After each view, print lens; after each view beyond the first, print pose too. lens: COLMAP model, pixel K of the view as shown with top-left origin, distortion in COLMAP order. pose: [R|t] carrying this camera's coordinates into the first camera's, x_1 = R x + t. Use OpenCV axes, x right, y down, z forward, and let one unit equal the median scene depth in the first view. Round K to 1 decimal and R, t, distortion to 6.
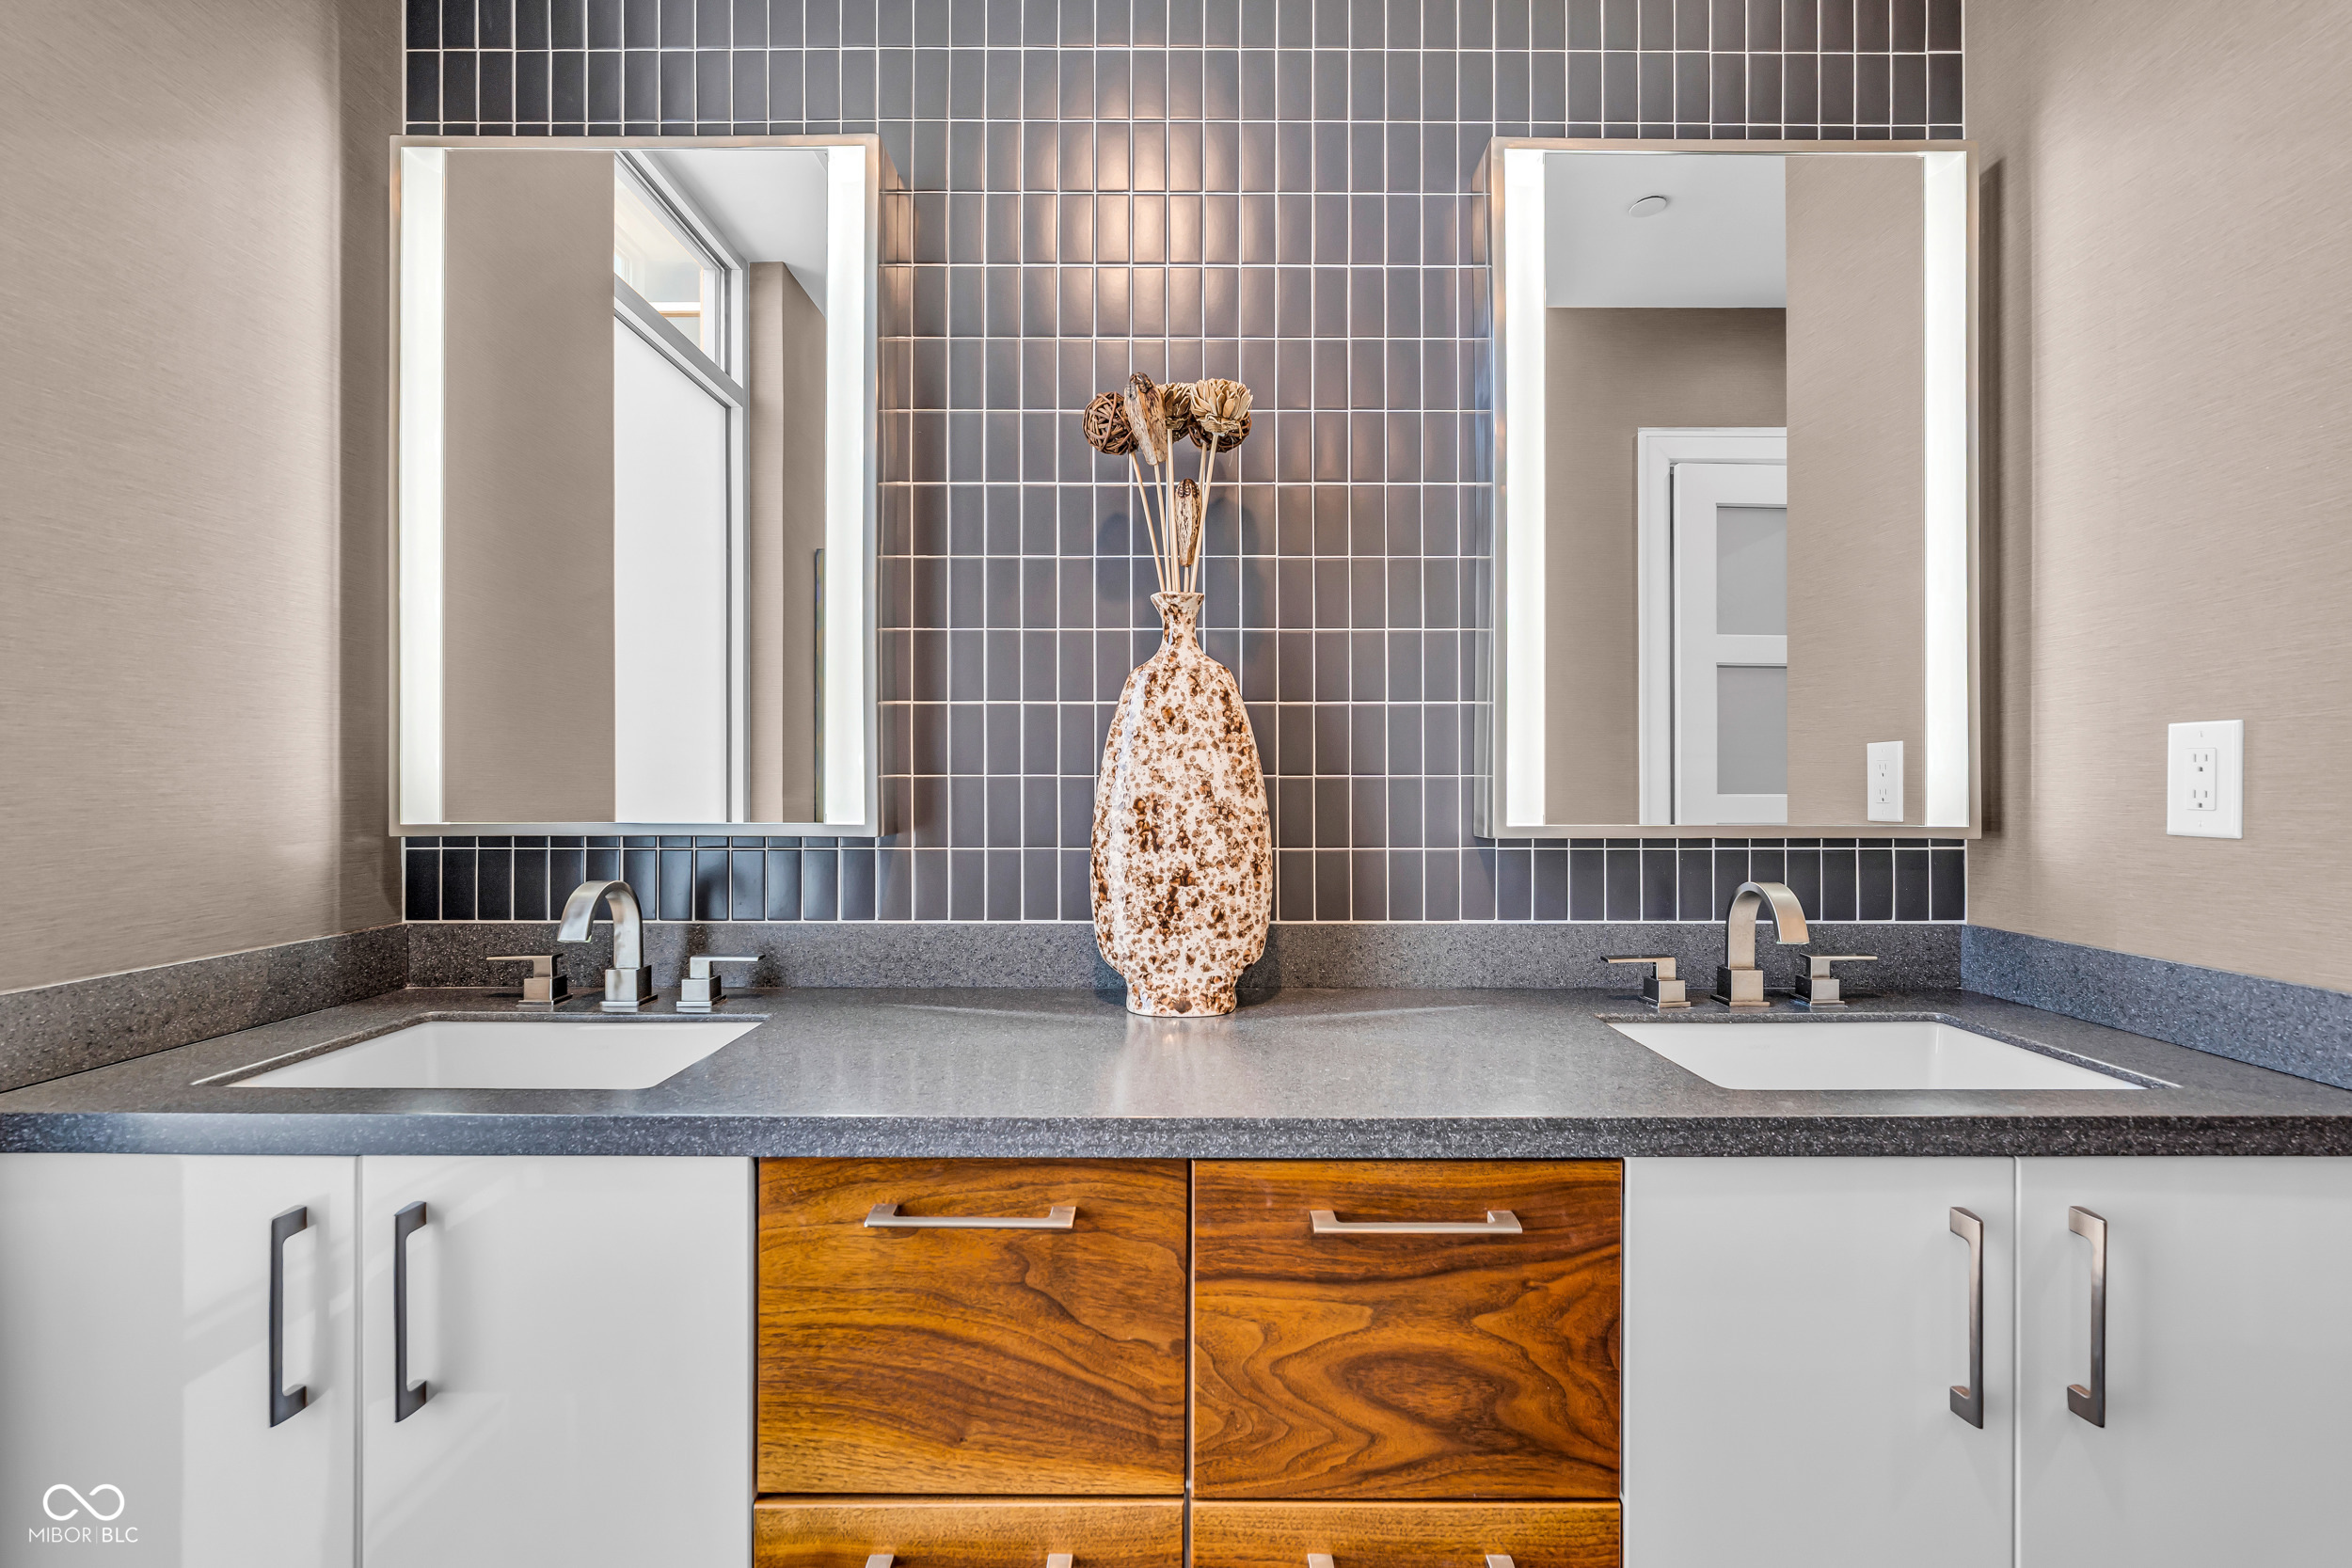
lens RADIAL K [[1058.6, 0, 1177.8], [0, 1058.6, 788.5], [0, 0, 1]] dist [-0.007778, 0.000227]
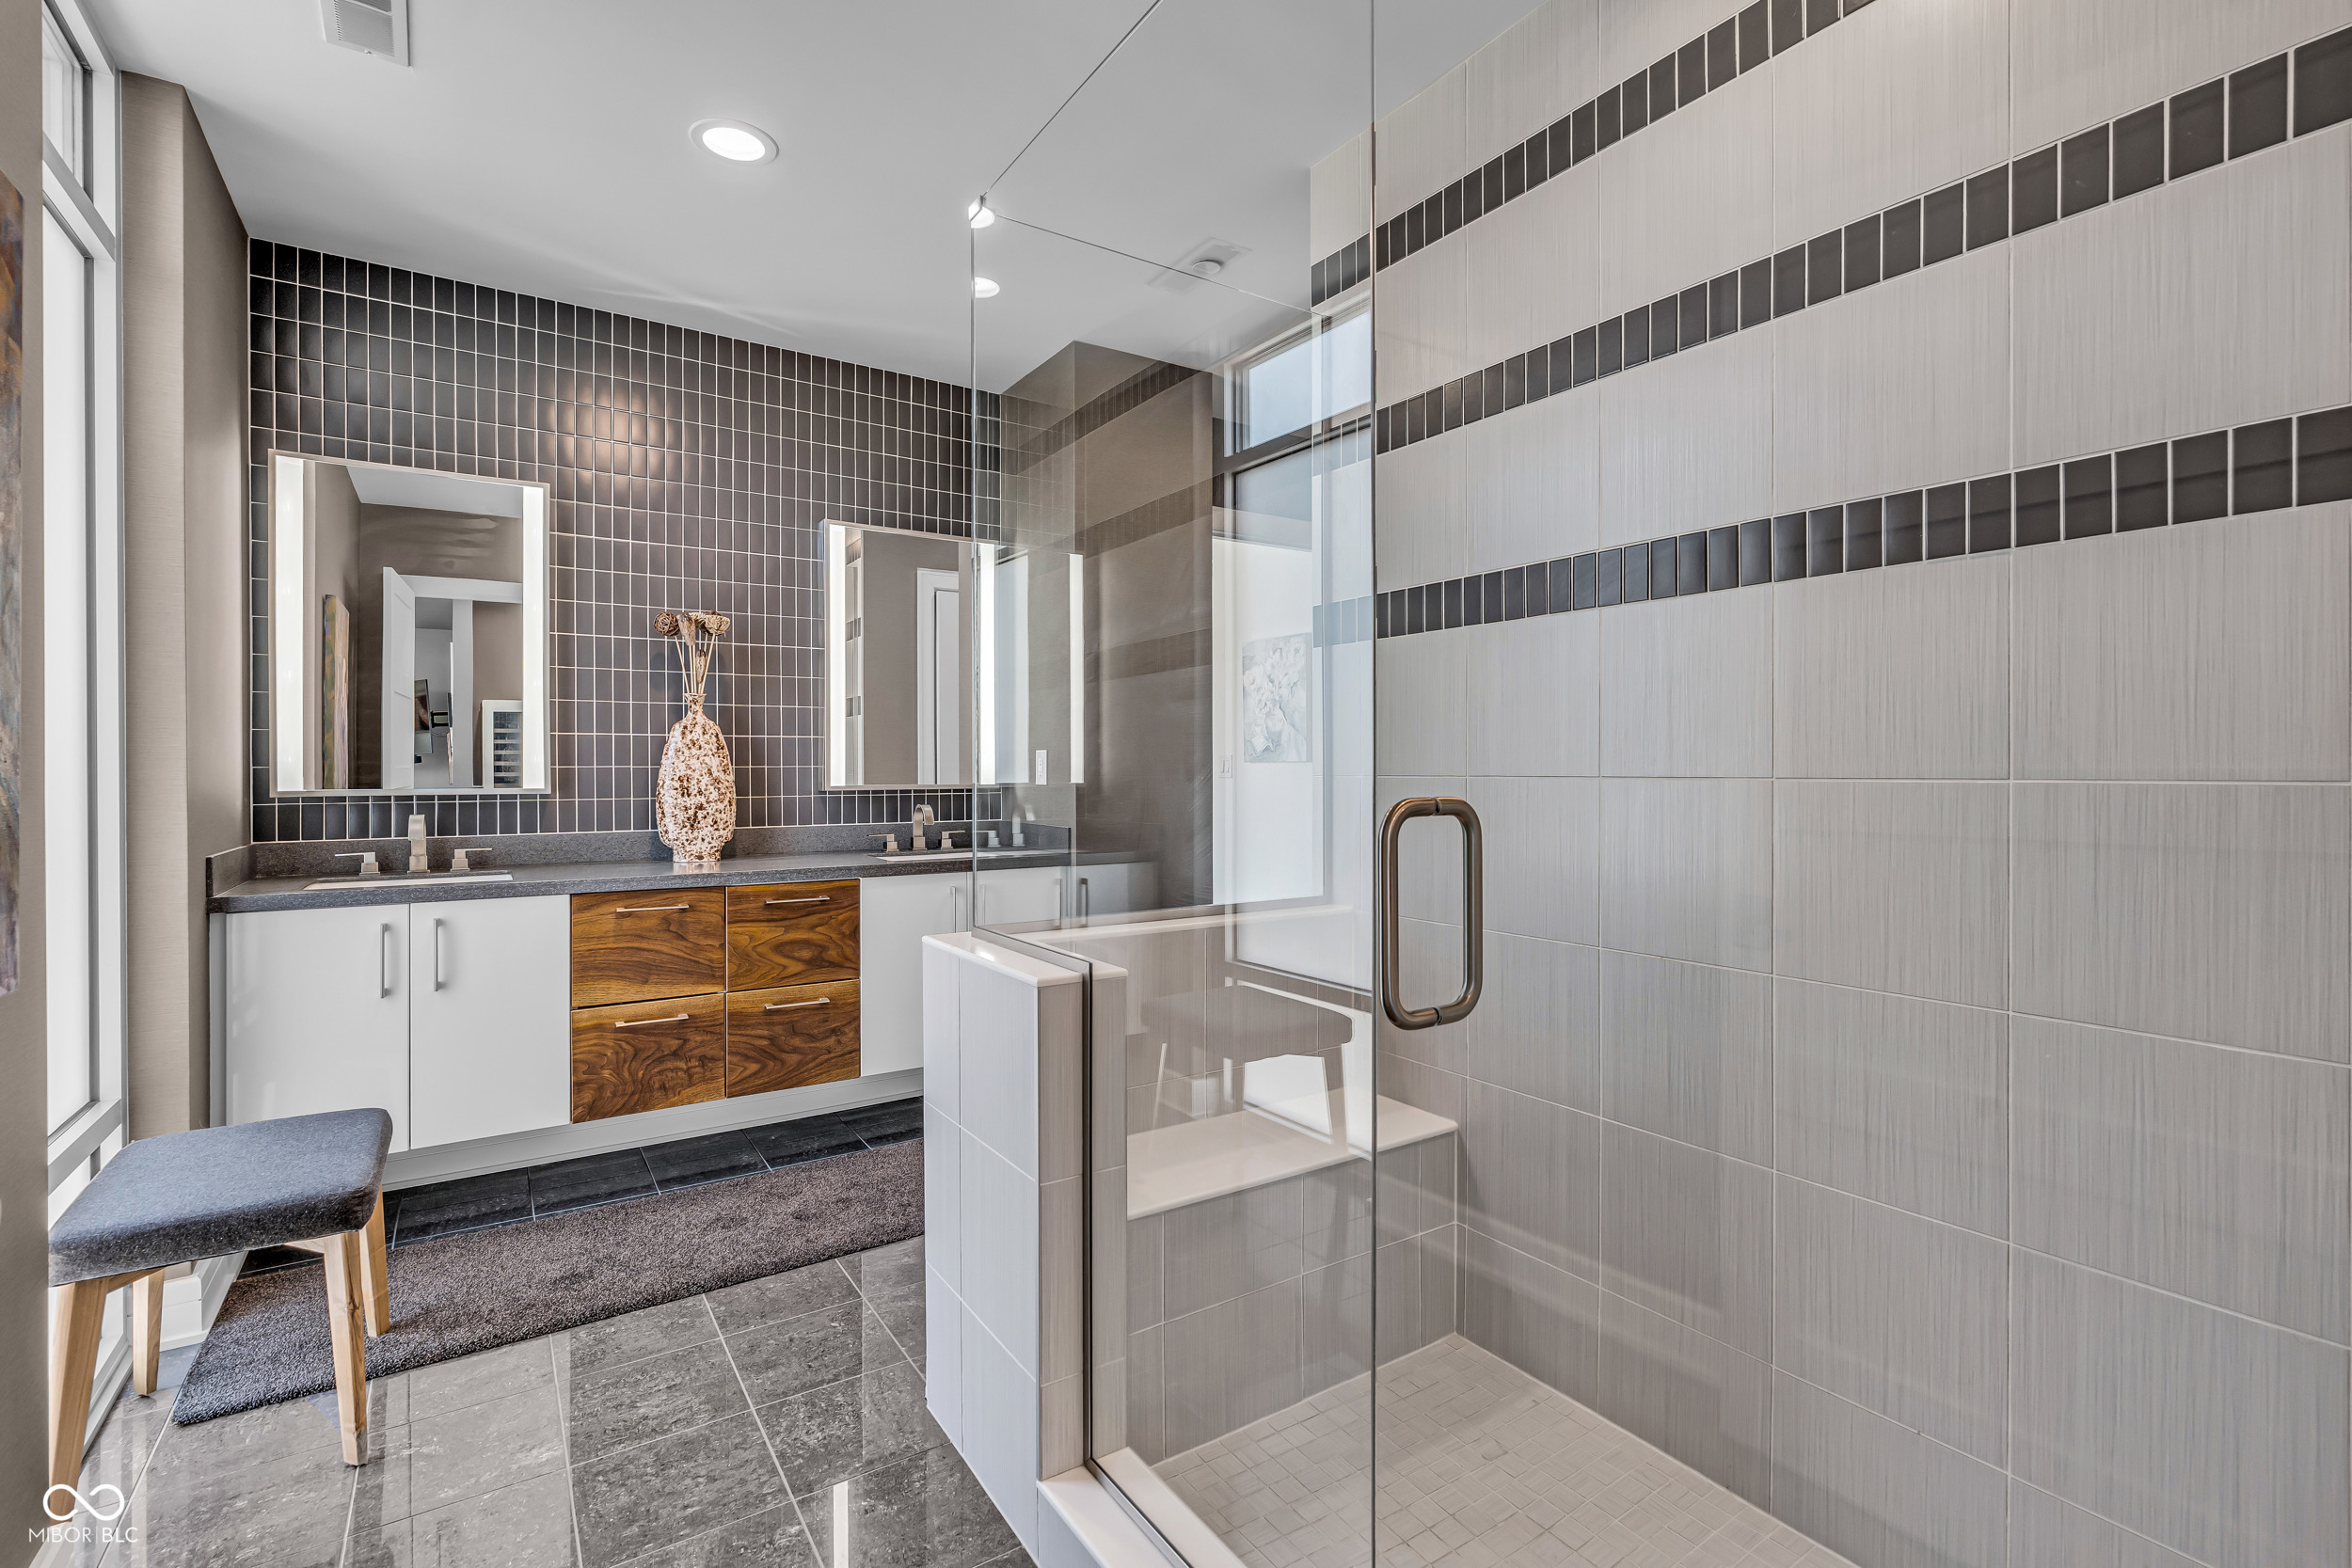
lens RADIAL K [[1058.6, 0, 1184.1], [0, 1058.6, 771.5], [0, 0, 1]] dist [-0.007778, 0.000227]
pose [[0.831102, -0.003328, 0.556110, -0.428511], [0.001530, 0.999992, 0.003698, -0.008409], [-0.556118, -0.002222, 0.831100, -1.706594]]
